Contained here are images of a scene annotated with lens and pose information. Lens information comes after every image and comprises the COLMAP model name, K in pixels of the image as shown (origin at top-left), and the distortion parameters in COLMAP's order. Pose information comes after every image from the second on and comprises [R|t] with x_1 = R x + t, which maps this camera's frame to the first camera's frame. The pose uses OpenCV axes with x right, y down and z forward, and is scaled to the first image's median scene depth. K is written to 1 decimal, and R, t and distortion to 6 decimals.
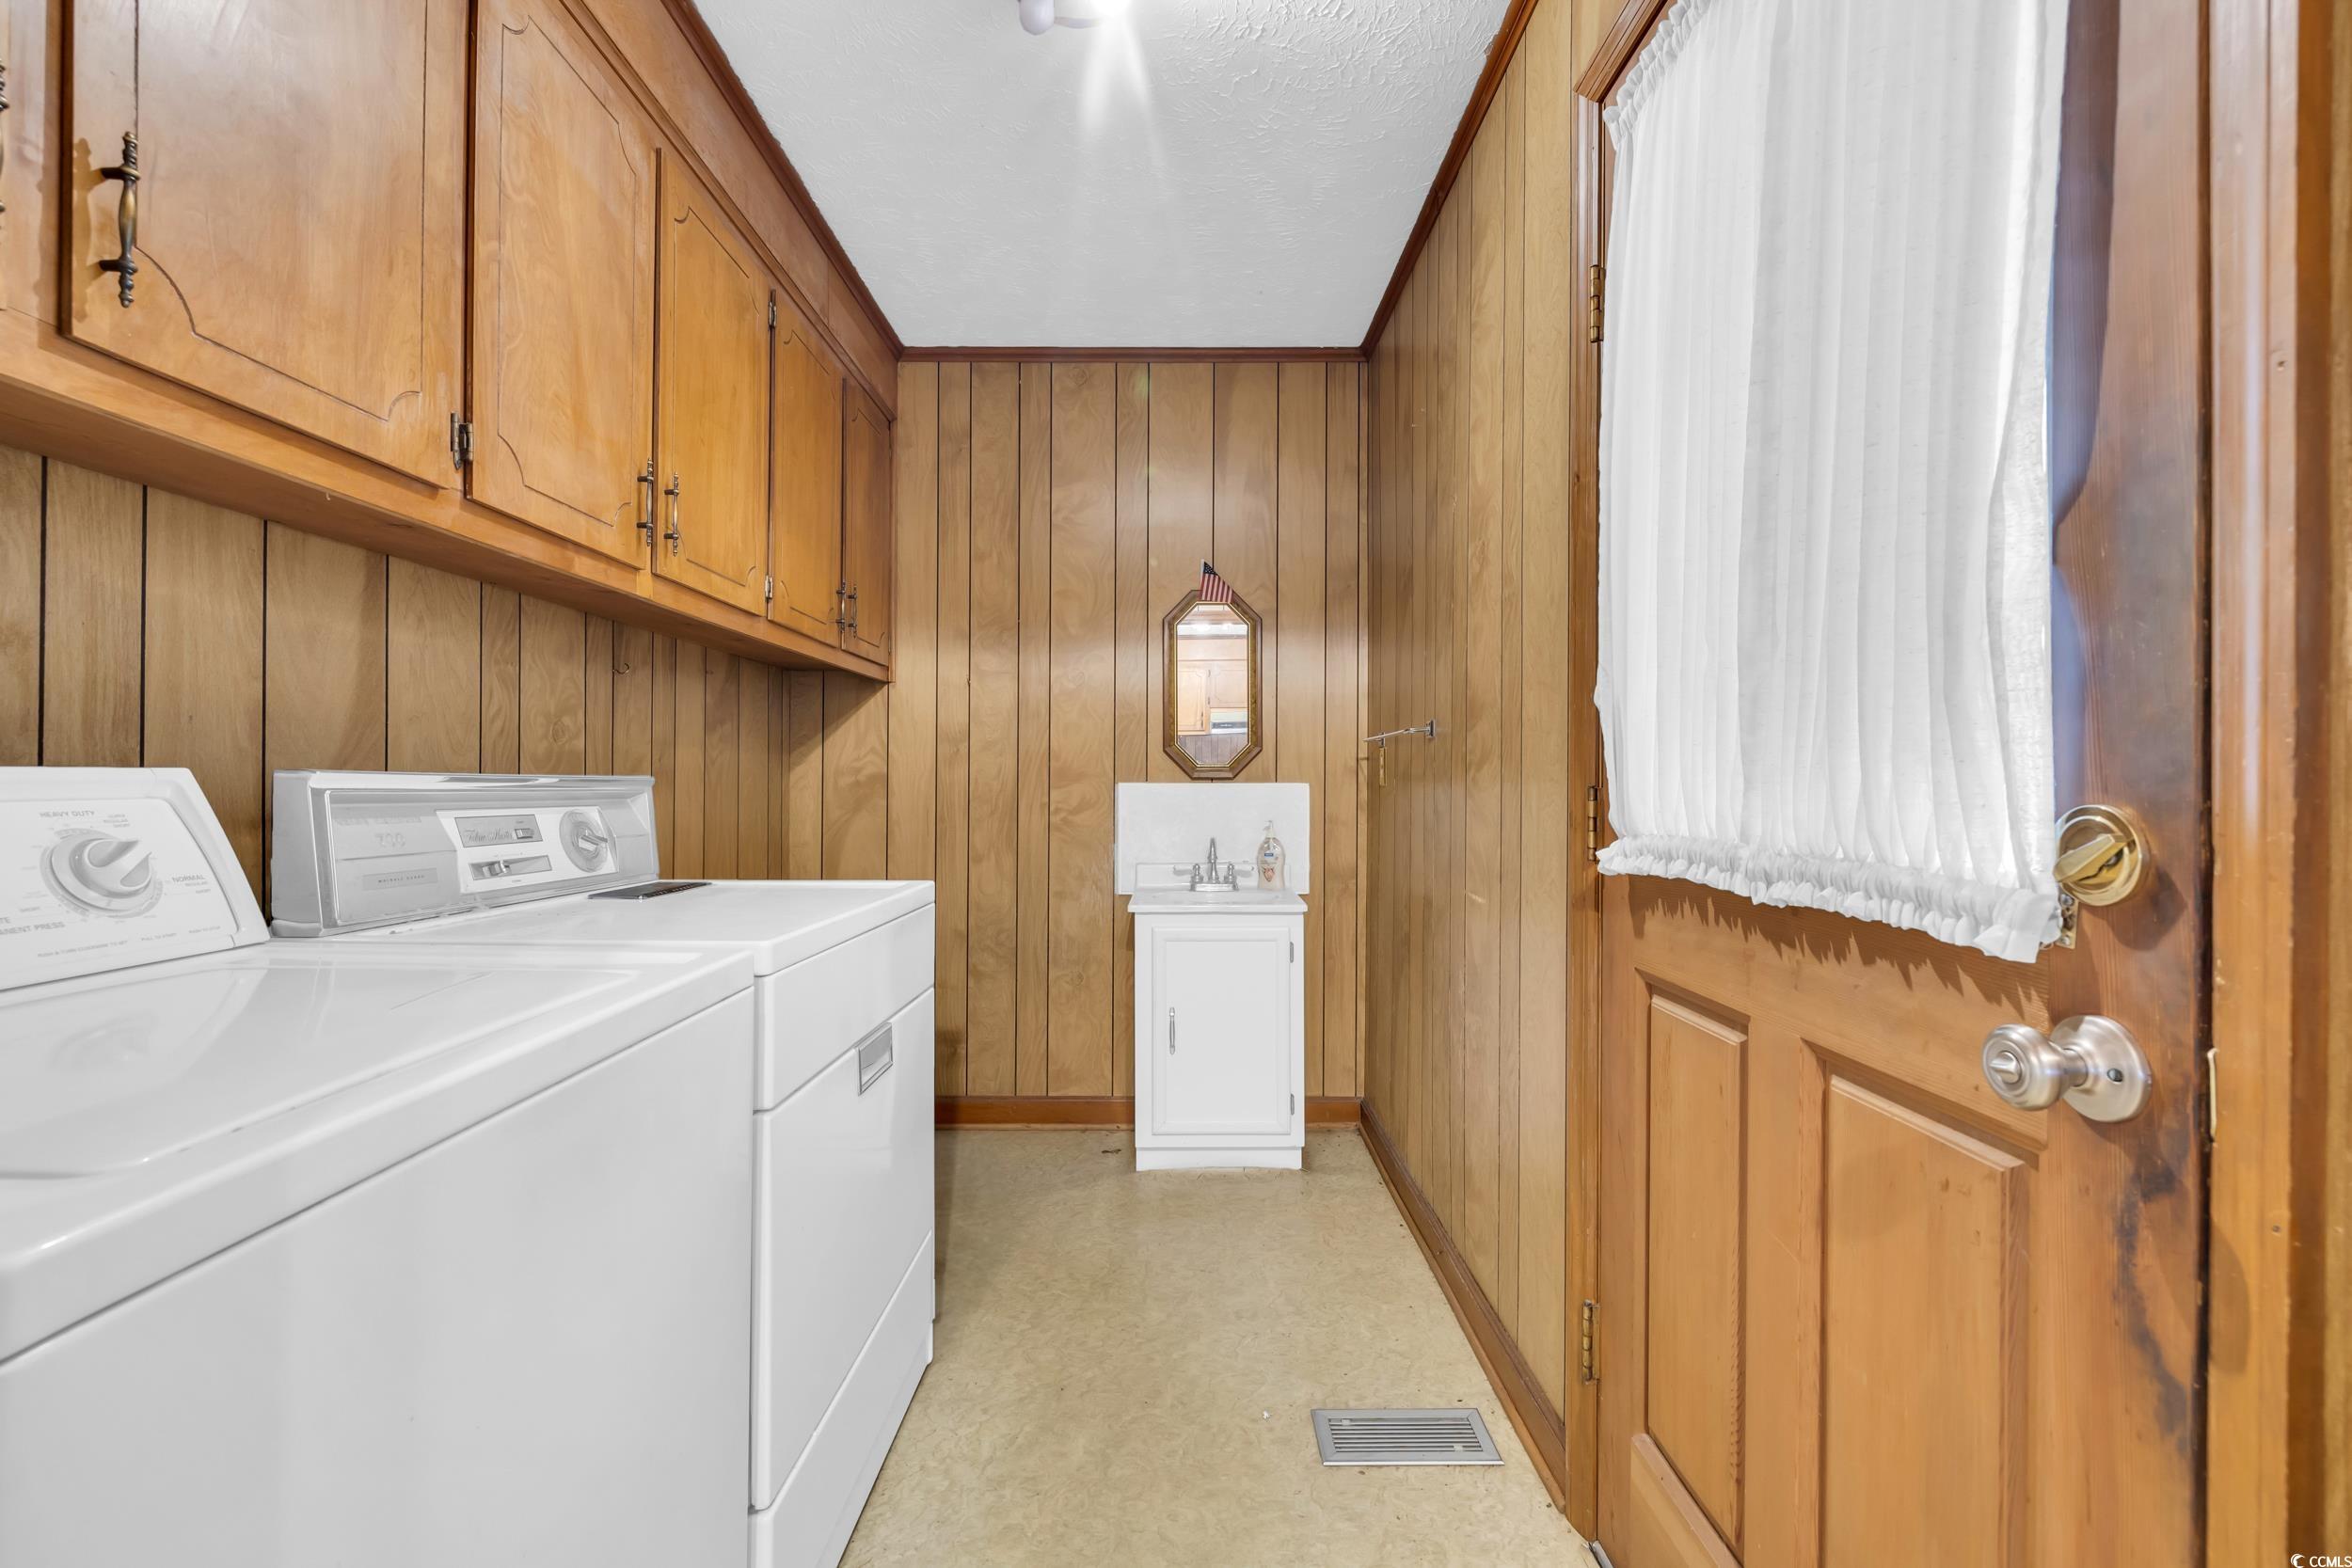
lens RADIAL K [[1001.6, 0, 1176.0], [0, 1001.6, 784.0], [0, 0, 1]] dist [0.001662, -0.000049]
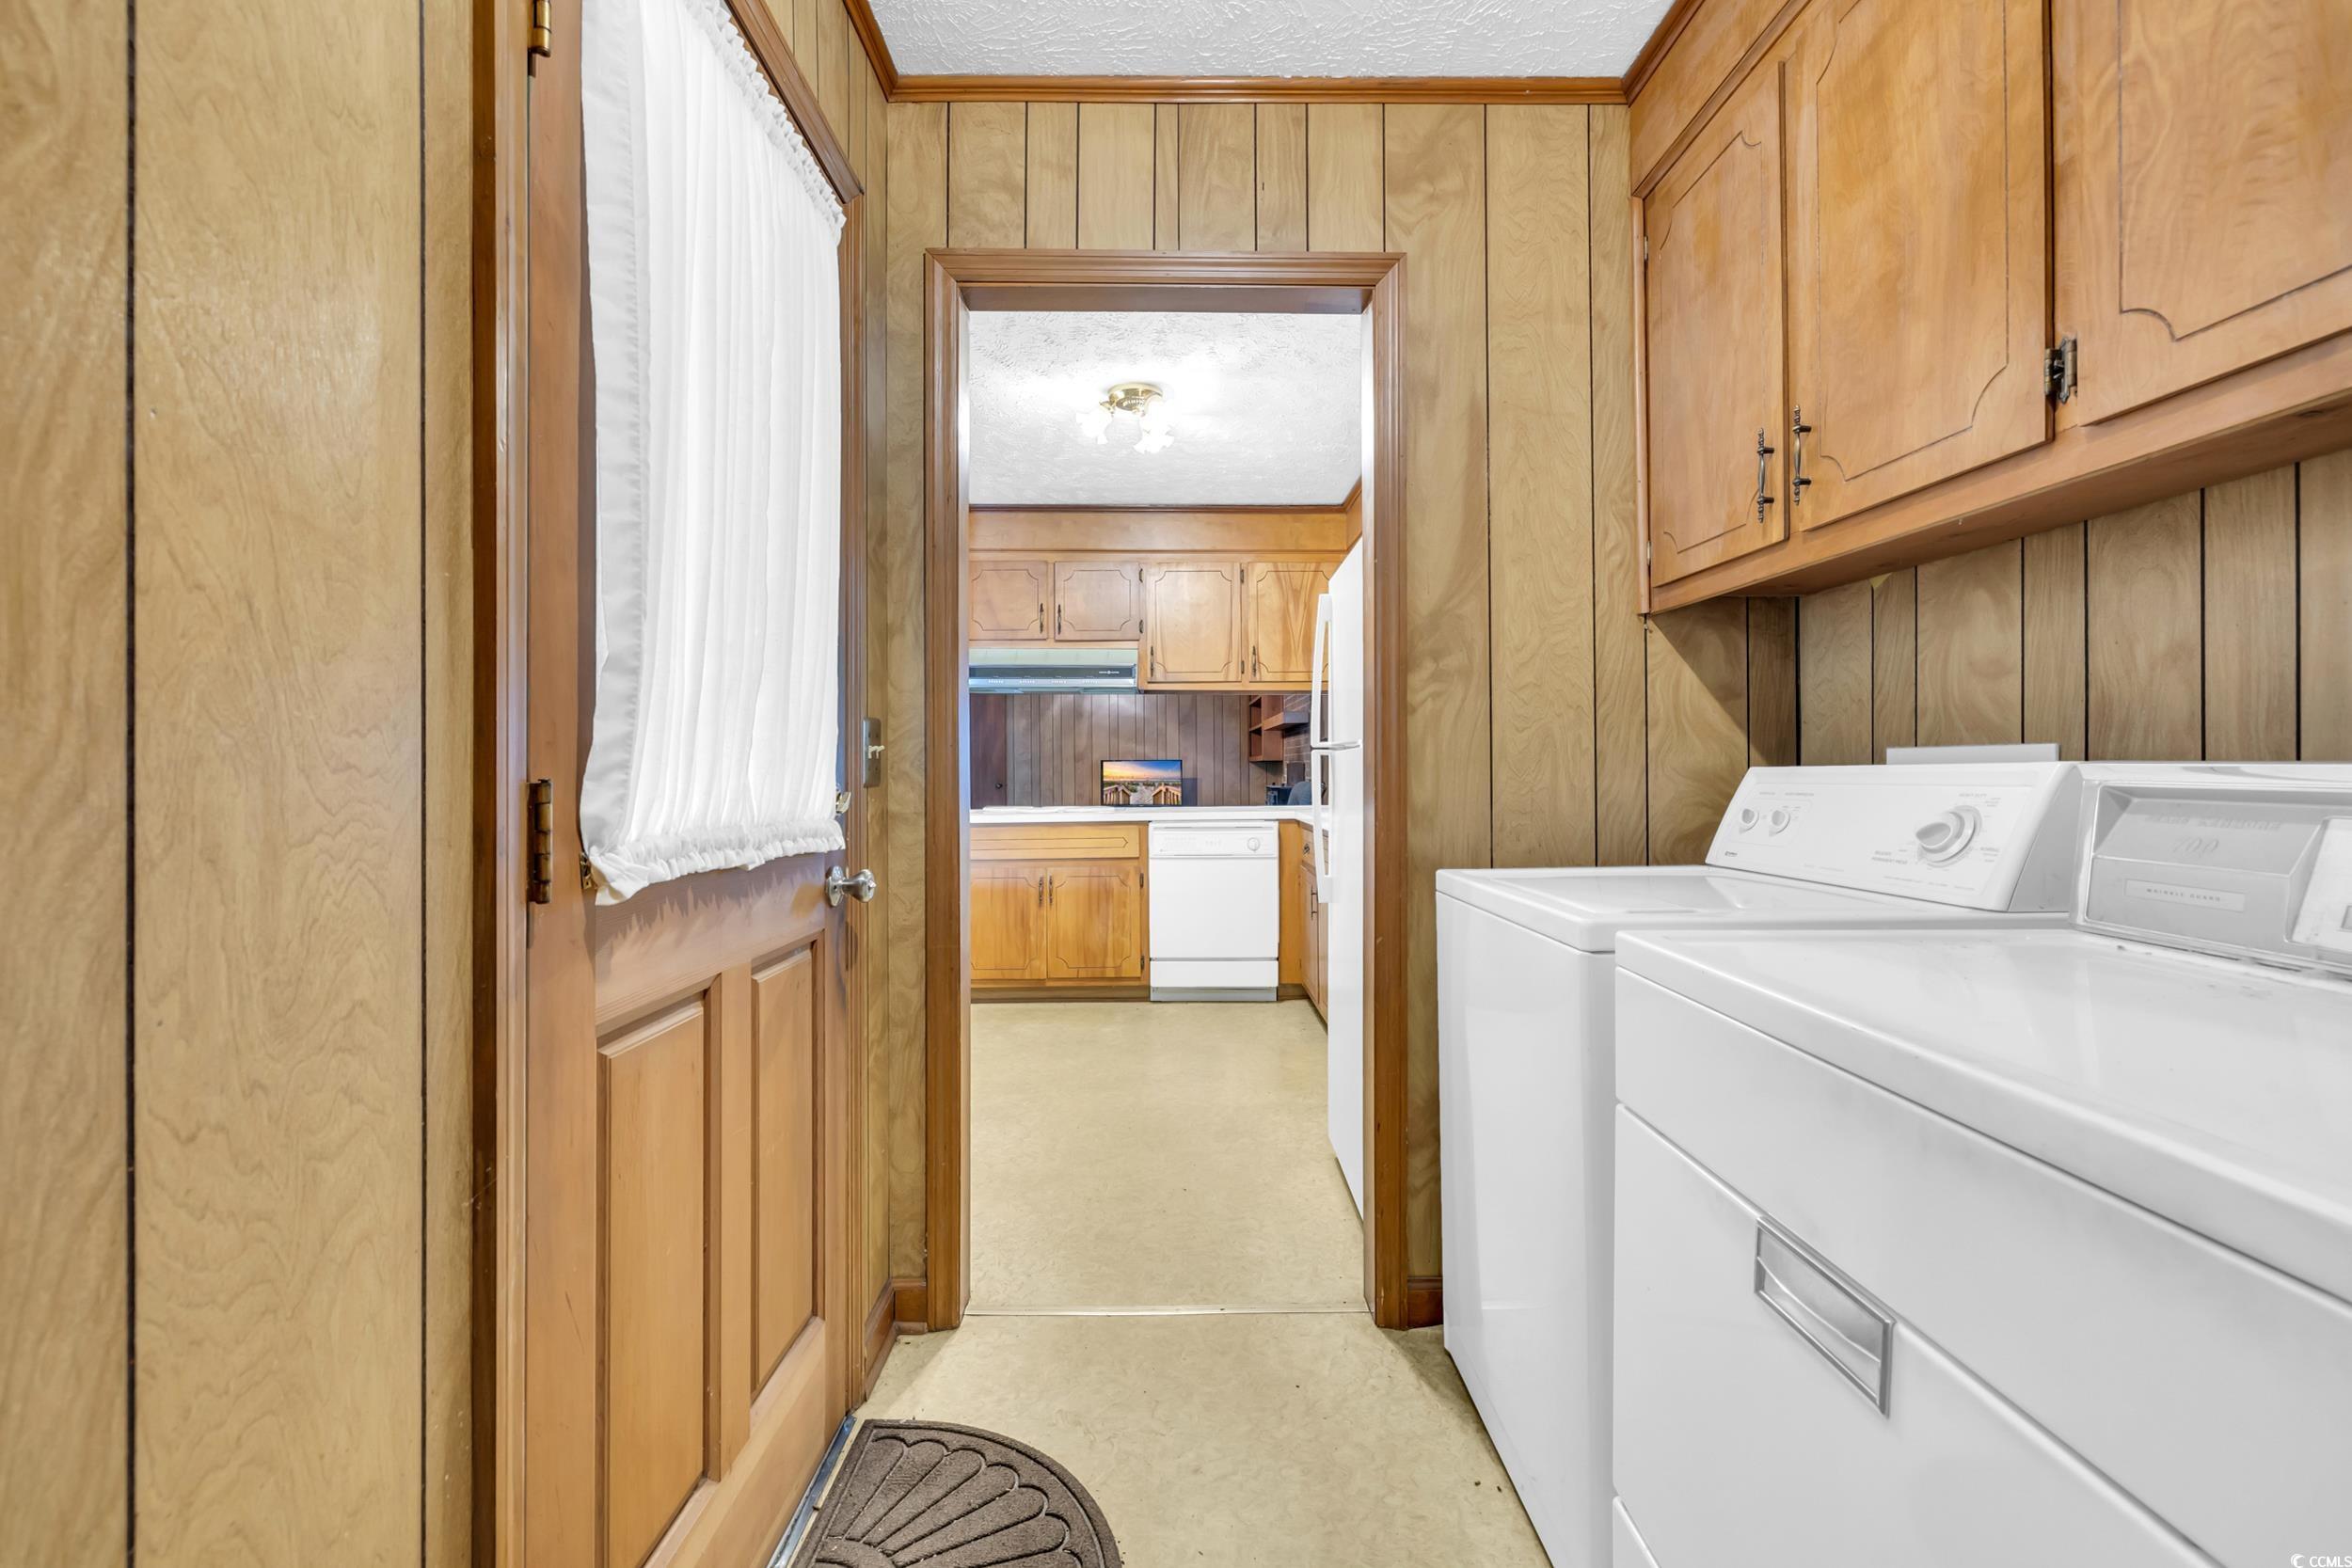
lens RADIAL K [[1001.6, 0, 1176.0], [0, 1001.6, 784.0], [0, 0, 1]] dist [0.001662, -0.000049]
pose [[-0.999908, -0.001950, -0.013402, 0.051532], [-0.002092, 0.999941, 0.010626, -0.000051], [0.013381, 0.010653, -0.999854, 2.044977]]
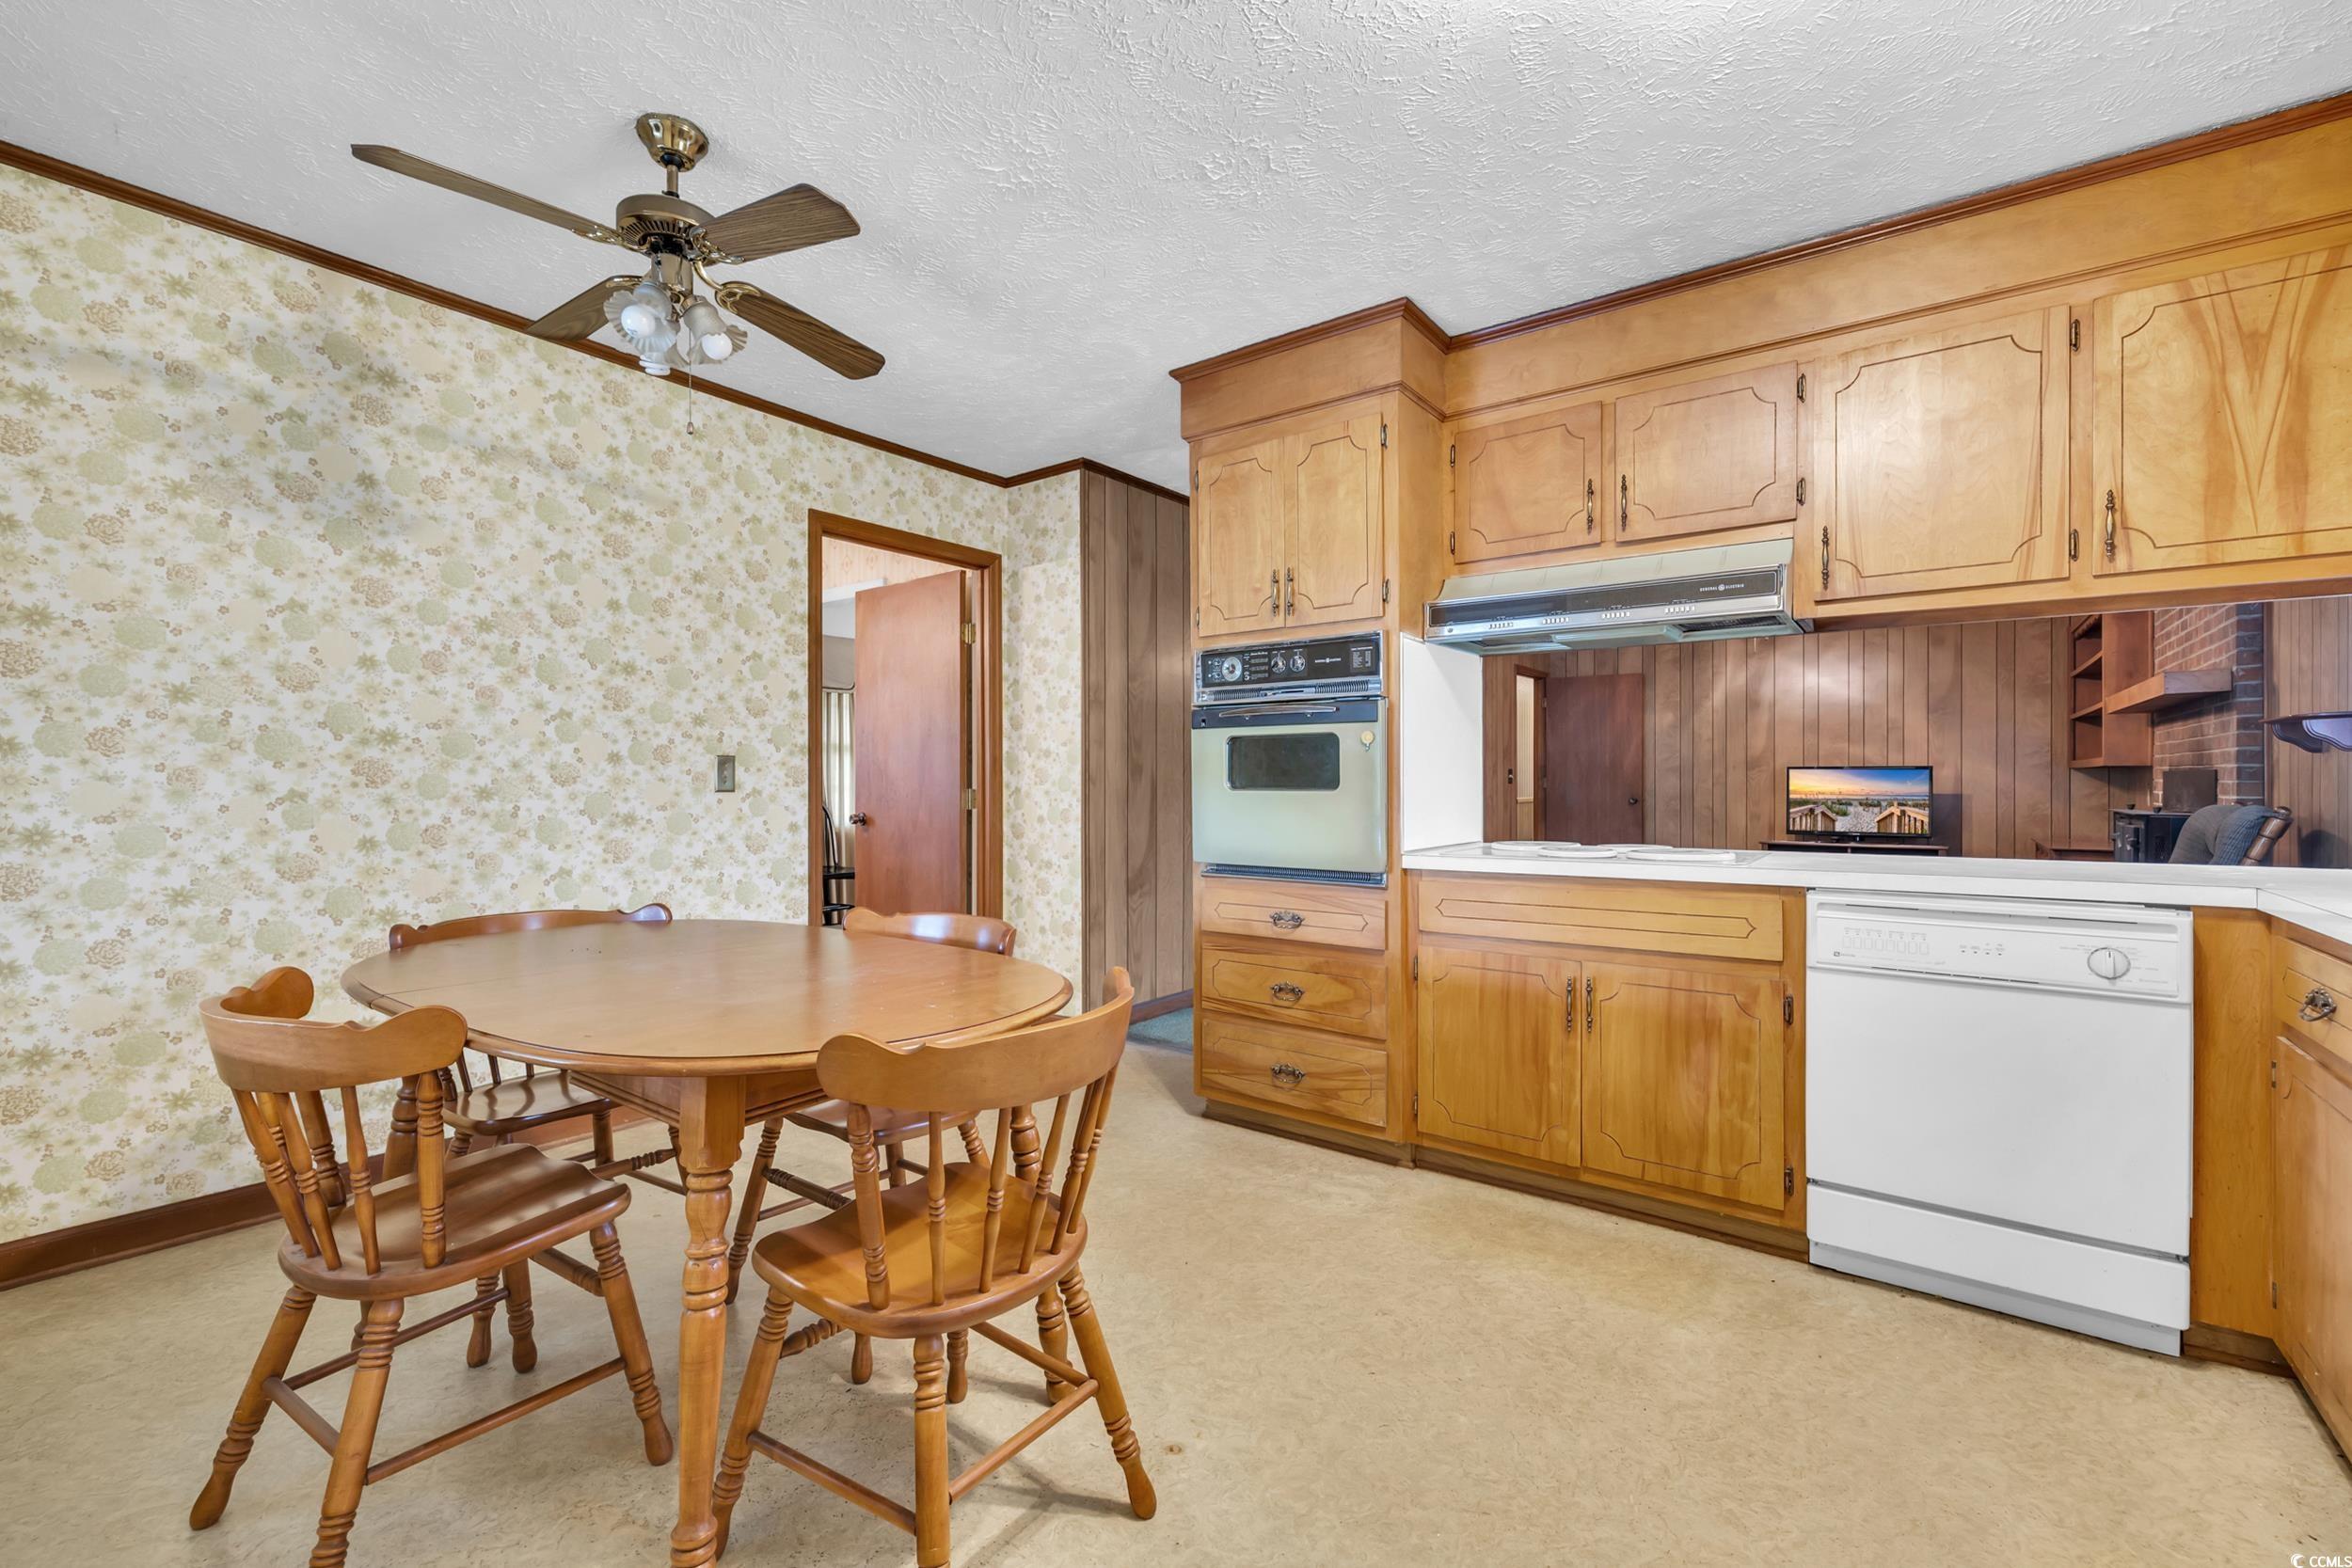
lens RADIAL K [[1001.6, 0, 1176.0], [0, 1001.6, 784.0], [0, 0, 1]] dist [0.001662, -0.000049]
pose [[-0.803862, -0.010424, 0.594725, 0.021602], [-0.009522, 0.999944, 0.004657, -0.000853], [-0.594740, -0.001920, -0.803916, 1.571616]]
